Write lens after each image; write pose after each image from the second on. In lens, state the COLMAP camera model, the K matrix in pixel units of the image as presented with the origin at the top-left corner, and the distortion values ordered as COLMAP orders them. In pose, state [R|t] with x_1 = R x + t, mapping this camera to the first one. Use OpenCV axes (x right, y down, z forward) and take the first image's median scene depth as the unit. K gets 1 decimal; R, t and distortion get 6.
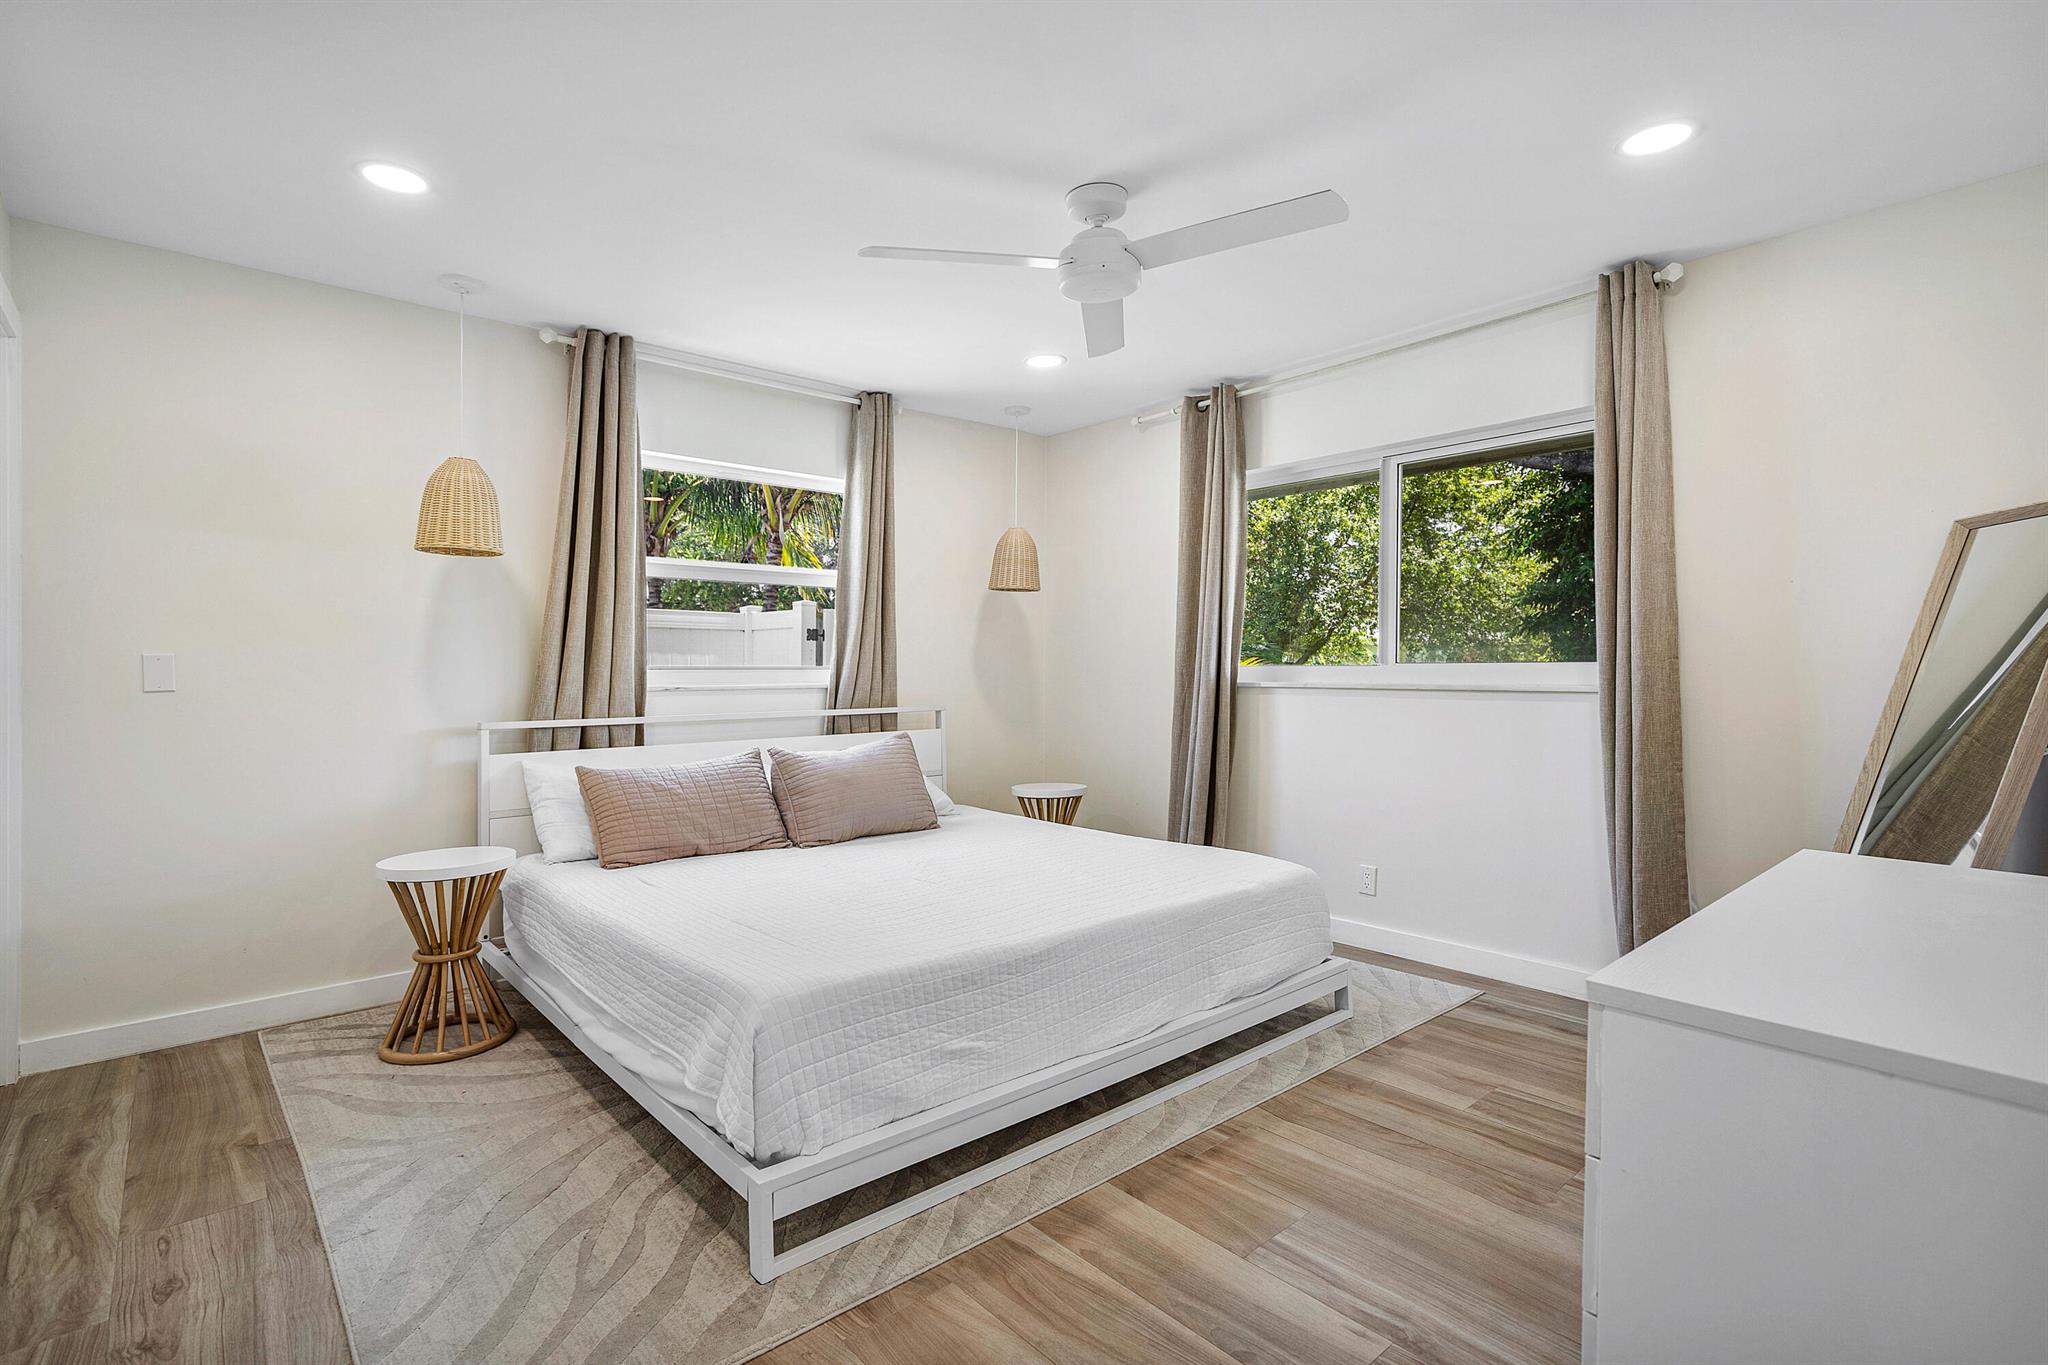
lens RADIAL K [[963.6, 0, 985.7], [0, 963.6, 672.2], [0, 0, 1]] dist [0.001541, 0.000029]
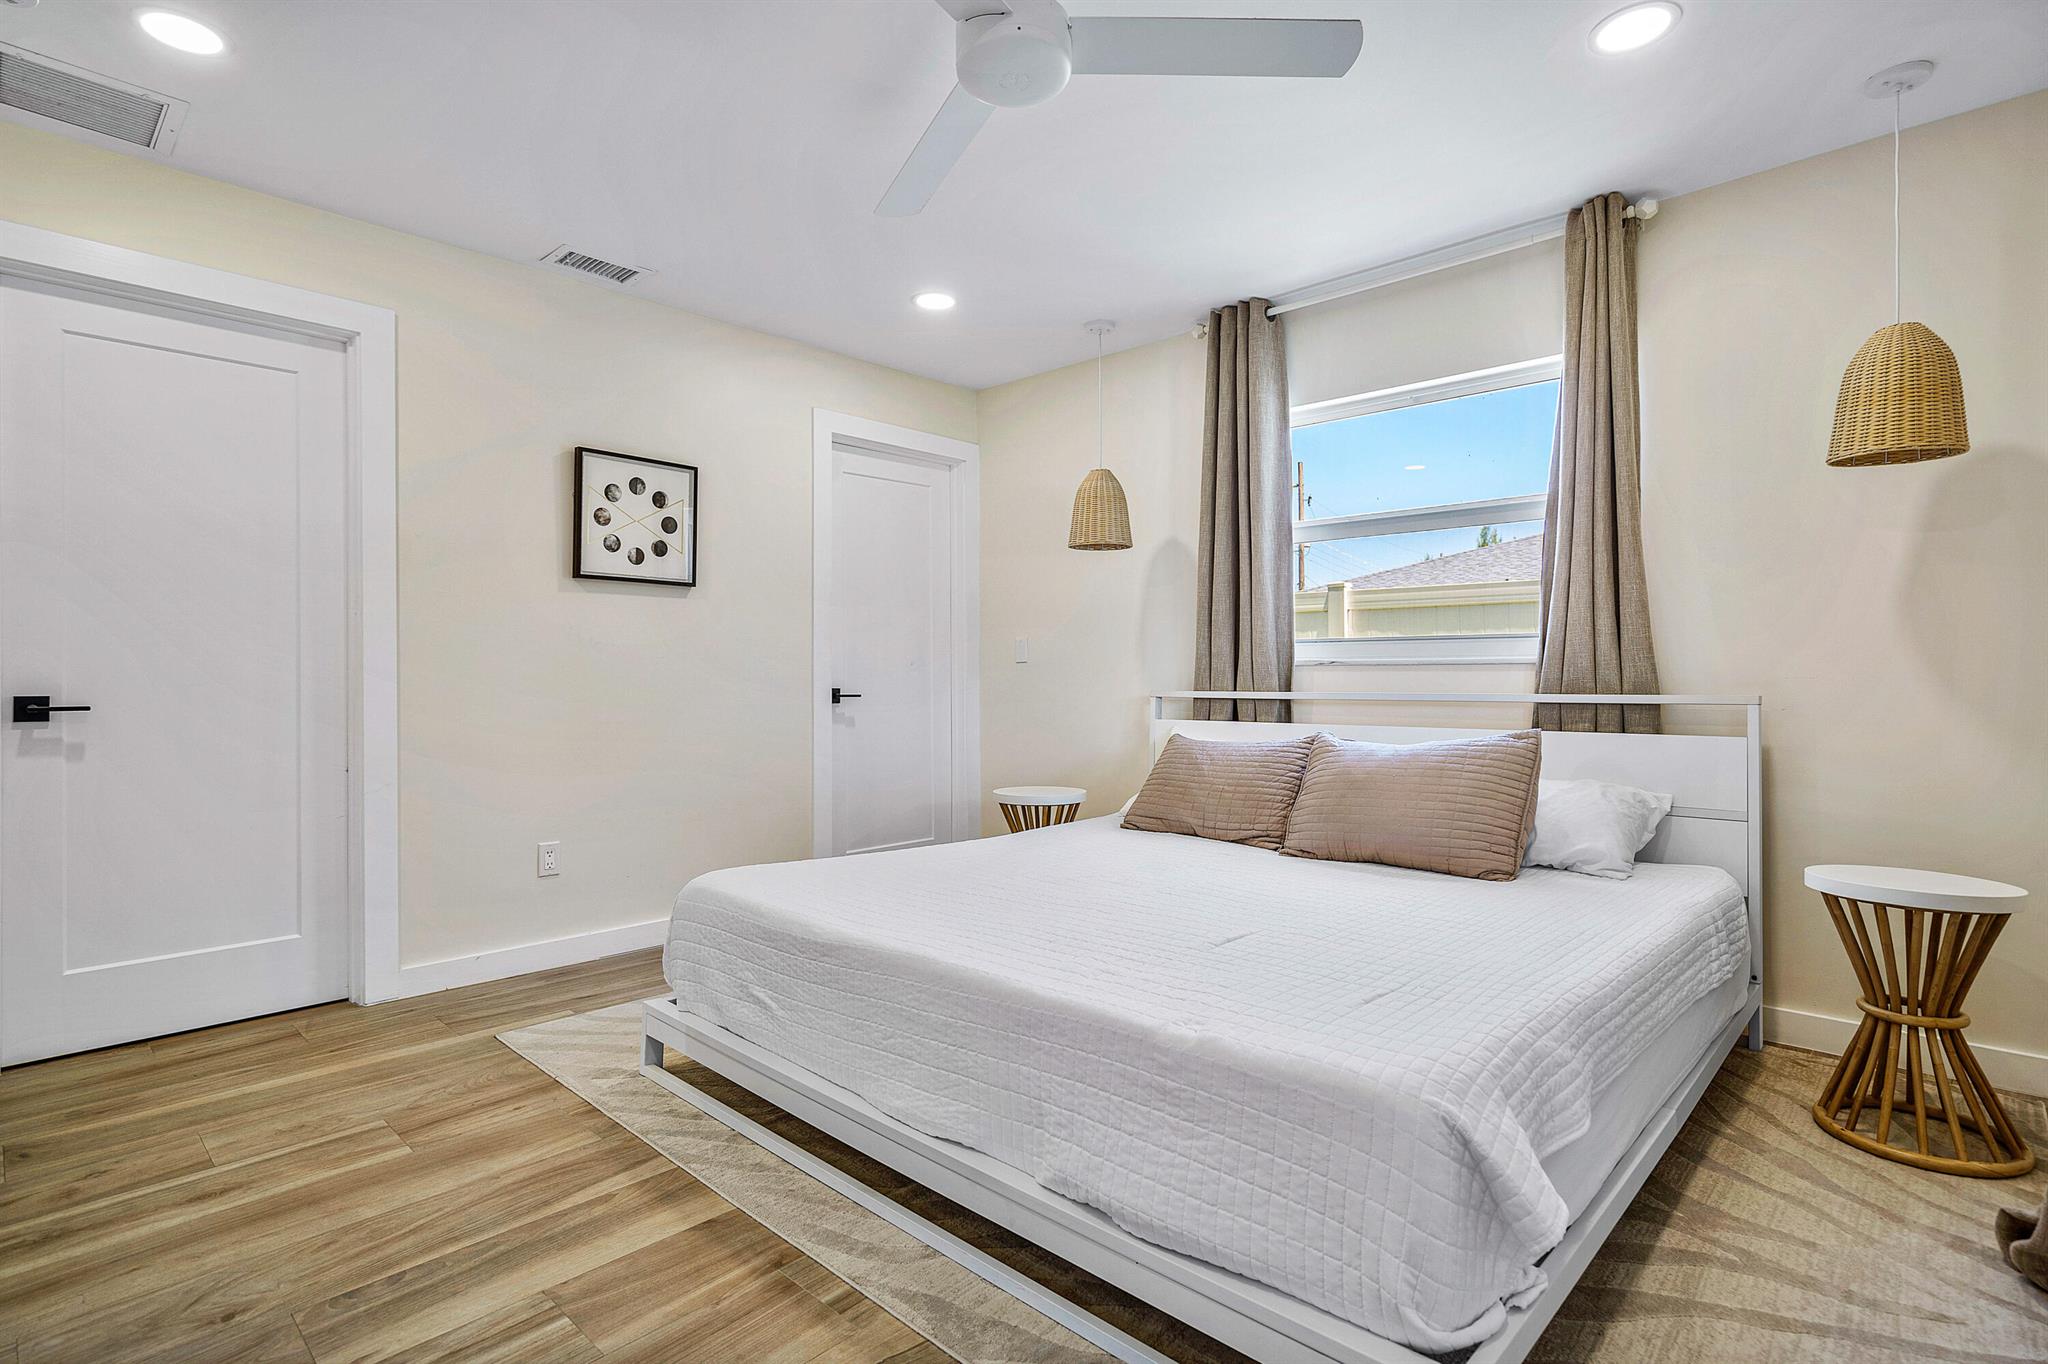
lens RADIAL K [[1005.6, 0, 1017.5], [0, 1005.6, 663.9], [0, 0, 1]] dist [0.001600, 0.000223]
pose [[0.106723, -0.006017, -0.994271, 0.637341], [-0.000589, 0.999981, -0.006115, 0.027866], [0.994289, 0.001238, 0.106717, 0.698296]]
